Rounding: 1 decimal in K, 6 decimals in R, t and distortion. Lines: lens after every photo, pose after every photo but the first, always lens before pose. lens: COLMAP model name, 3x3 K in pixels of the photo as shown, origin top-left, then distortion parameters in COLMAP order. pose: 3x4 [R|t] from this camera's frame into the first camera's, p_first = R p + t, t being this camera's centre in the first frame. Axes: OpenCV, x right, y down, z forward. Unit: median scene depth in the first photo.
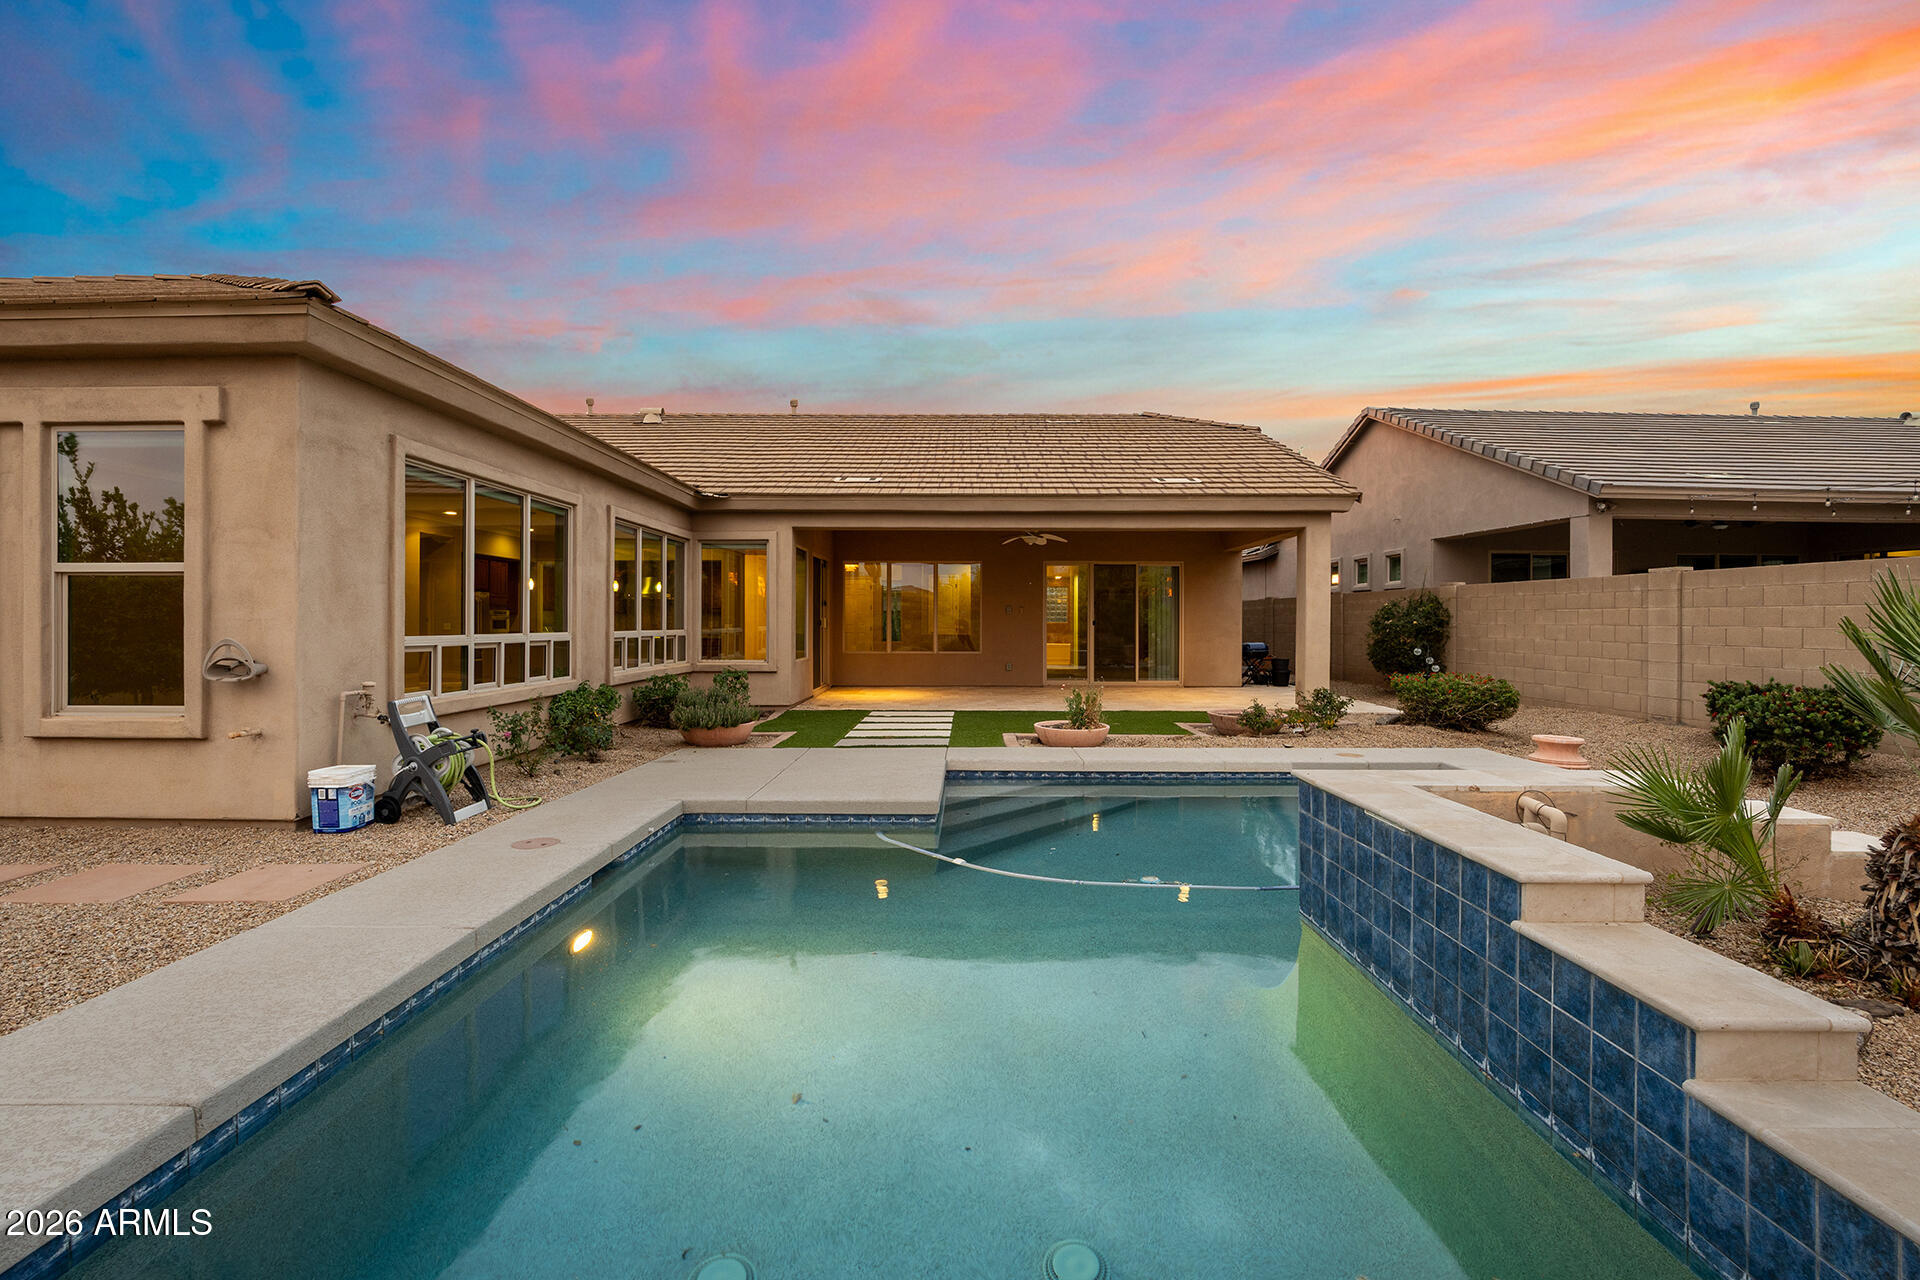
lens RADIAL K [[820.8, 0, 960.0], [0, 820.8, 640.0], [0, 0, 1]] dist [-0.029909, -0.000036]
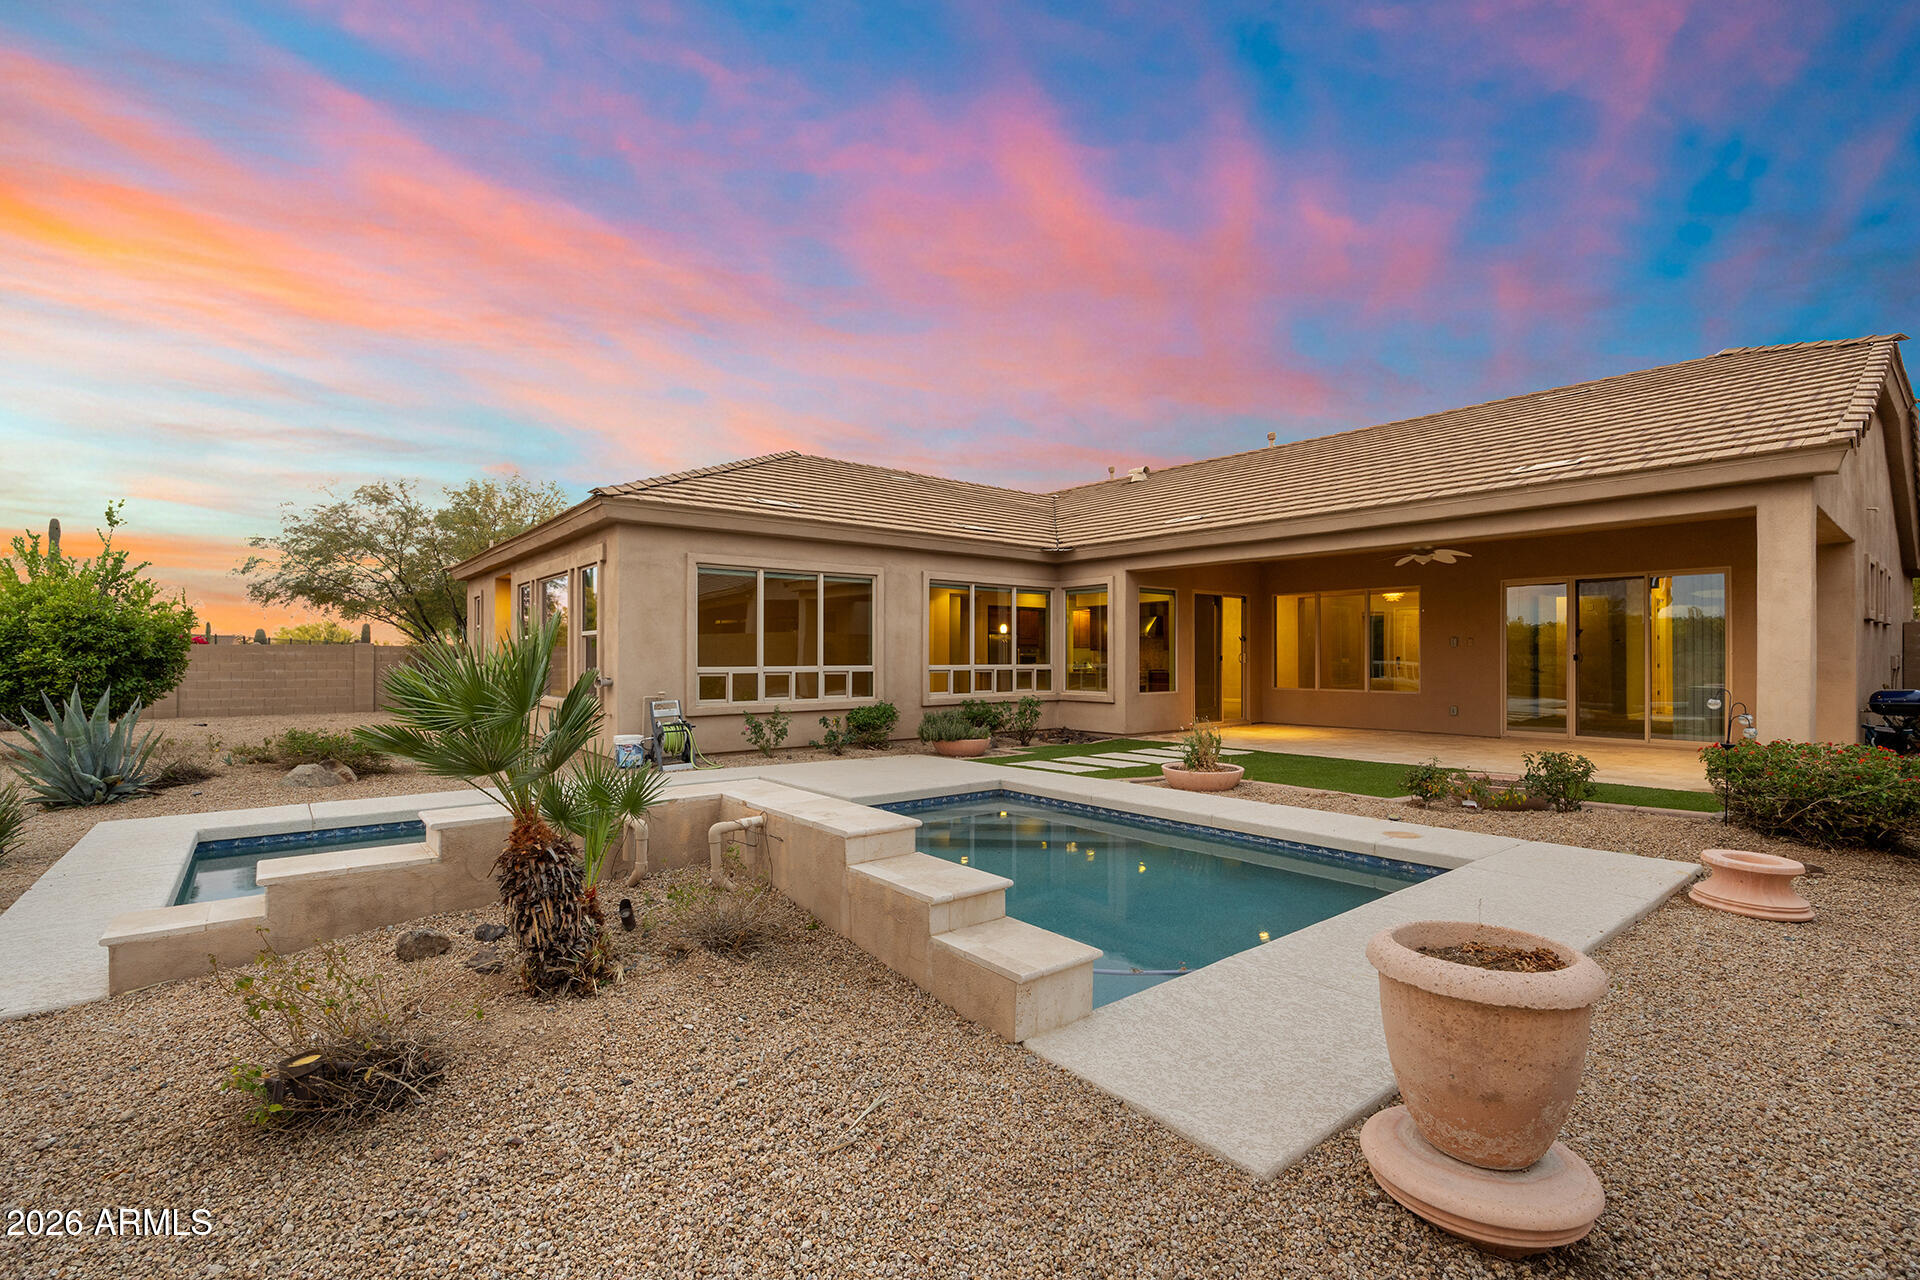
lens RADIAL K [[841.7, 0, 1039.9], [0, 841.7, 652.3], [0, 0, 1]] dist [-0.000481, 0.000008]
pose [[0.673743, -0.006778, -0.738935, 0.783887], [-0.010864, 0.999759, -0.019077, -0.006885], [0.738886, 0.020881, 0.673507, 0.221710]]
